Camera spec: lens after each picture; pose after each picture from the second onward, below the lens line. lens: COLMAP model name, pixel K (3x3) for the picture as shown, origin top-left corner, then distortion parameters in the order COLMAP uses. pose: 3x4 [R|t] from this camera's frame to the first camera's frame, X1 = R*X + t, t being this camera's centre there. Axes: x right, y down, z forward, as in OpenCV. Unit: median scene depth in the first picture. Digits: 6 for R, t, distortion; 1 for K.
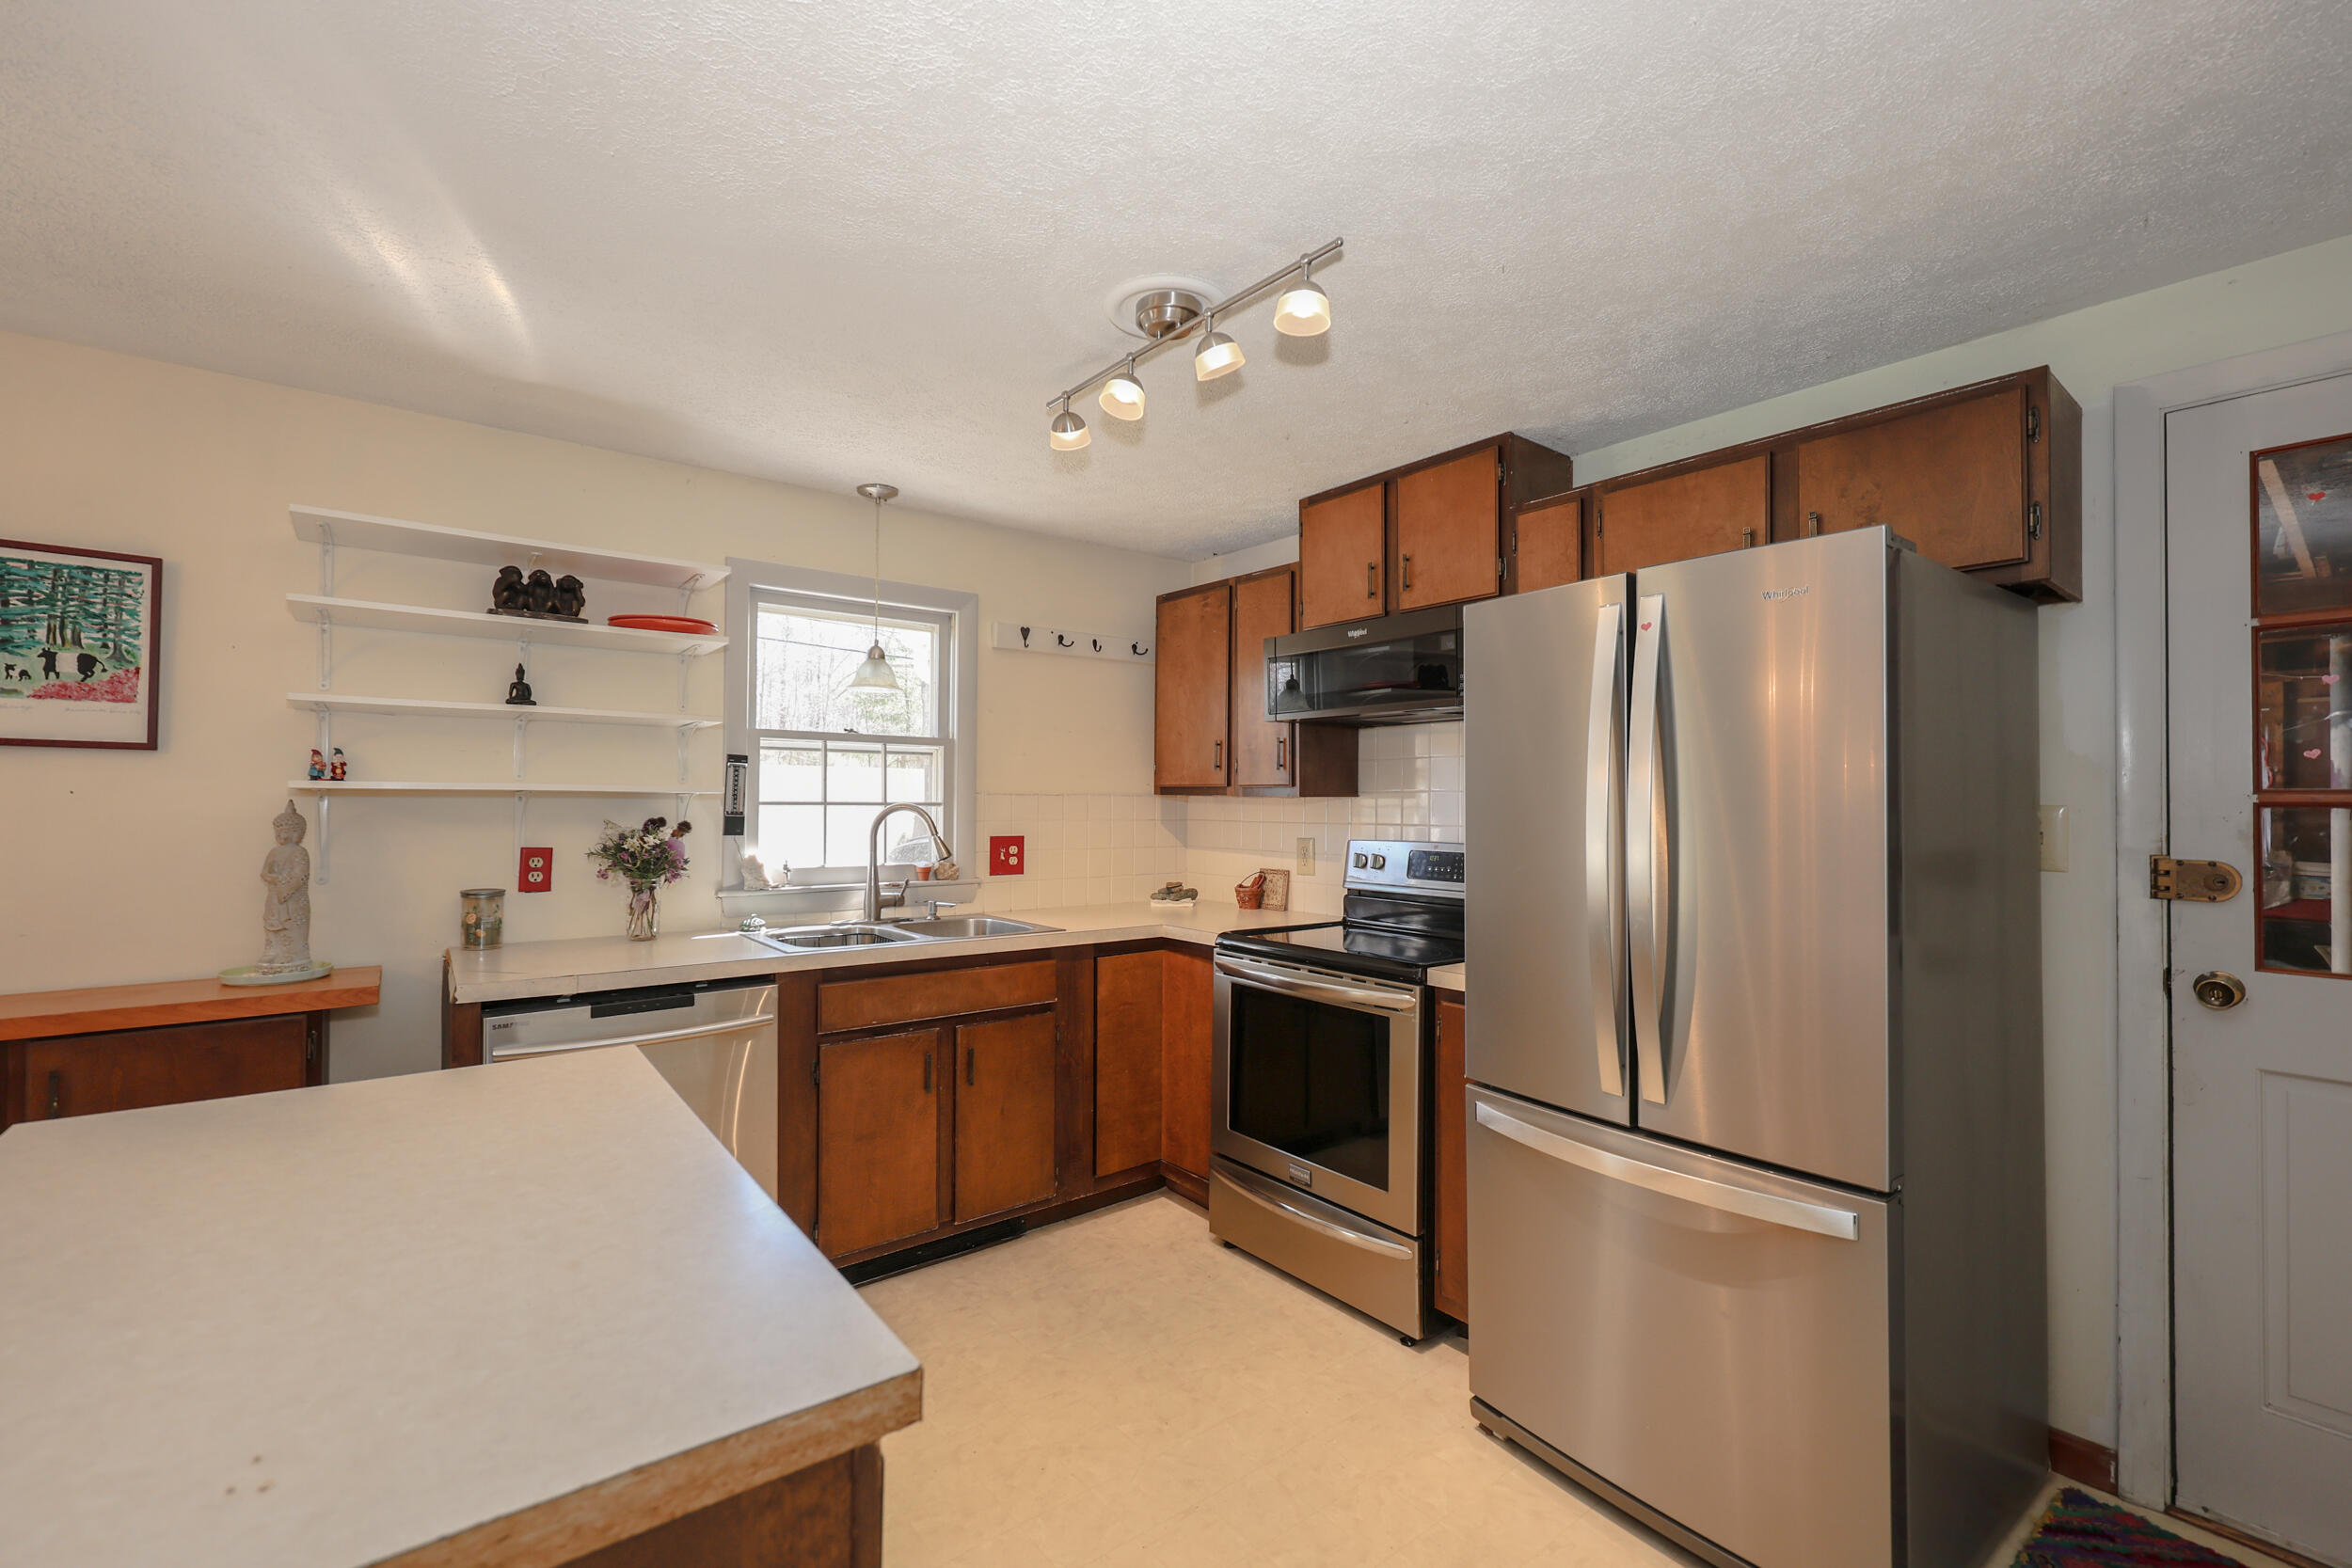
lens RADIAL K [[987.4, 0, 1181.9], [0, 987.4, 786.5], [0, 0, 1]] dist [-0.002021, -0.000086]
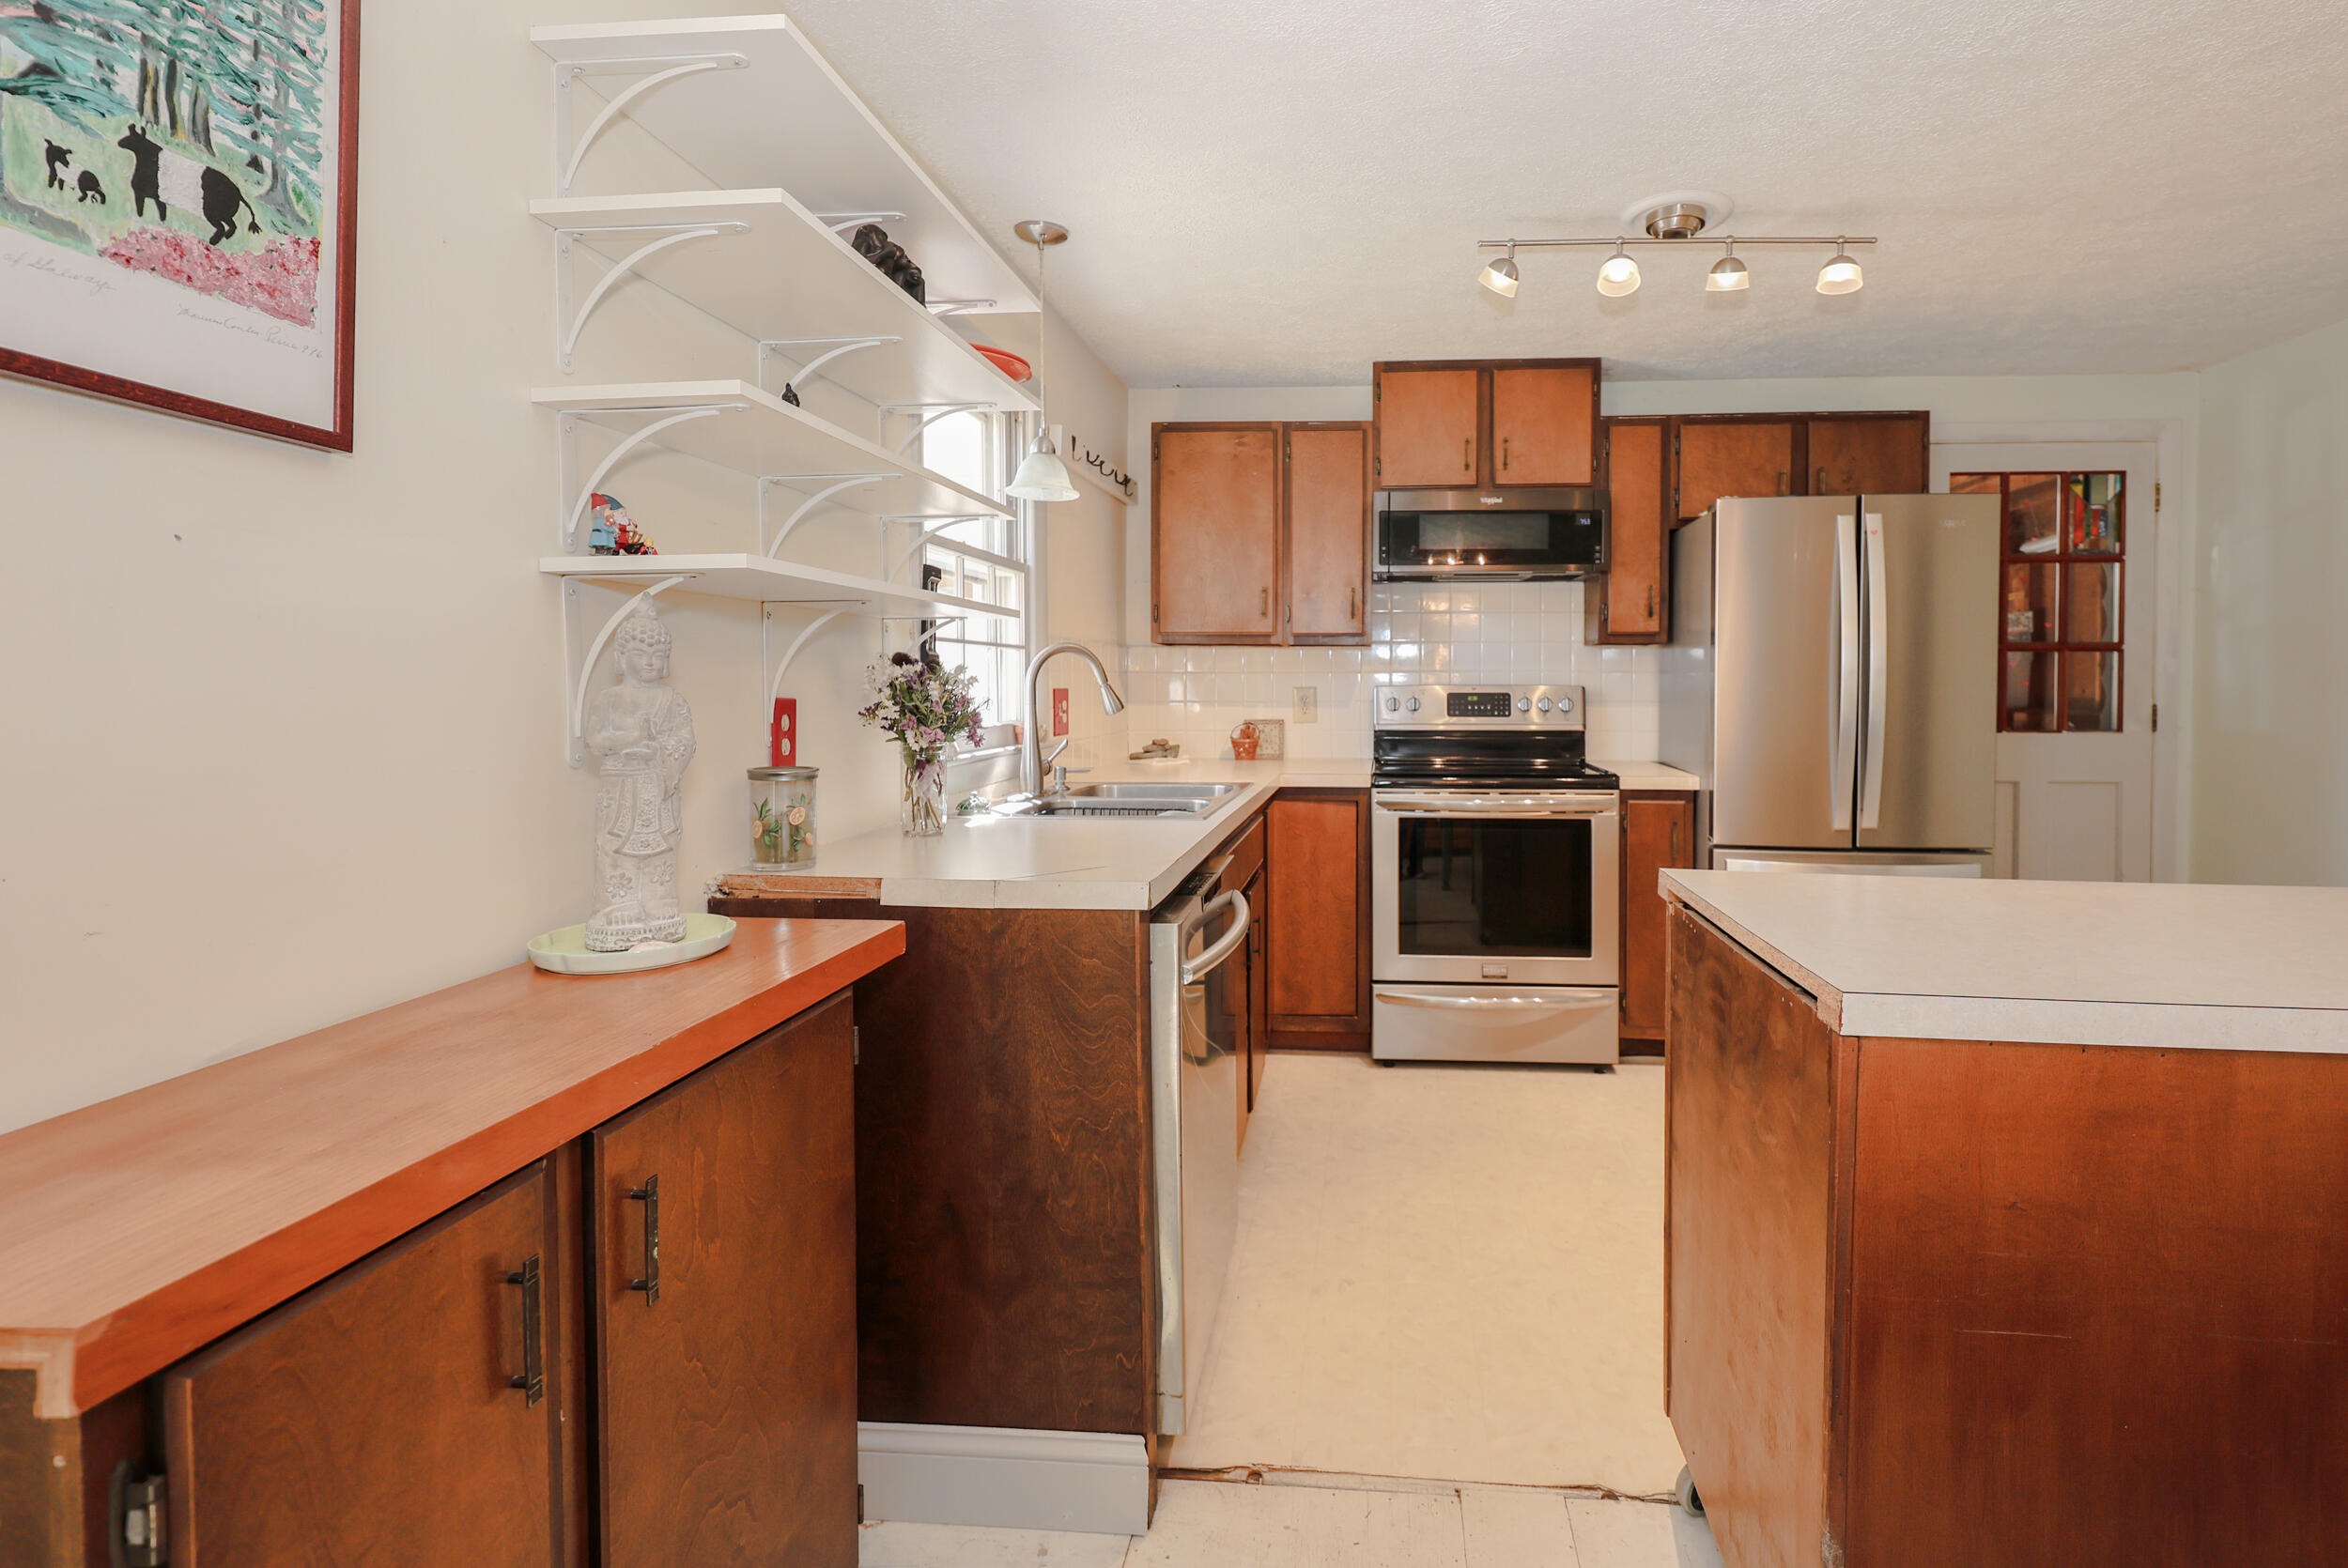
lens RADIAL K [[1065.2, 0, 1307.6], [0, 1065.2, 697.5], [0, 0, 1]] dist [0.001068, 0.000129]
pose [[0.668887, -0.016697, 0.743176, -1.026242], [-0.007373, 0.999550, 0.029093, 0.045306], [-0.743327, -0.024939, 0.668463, 0.374140]]
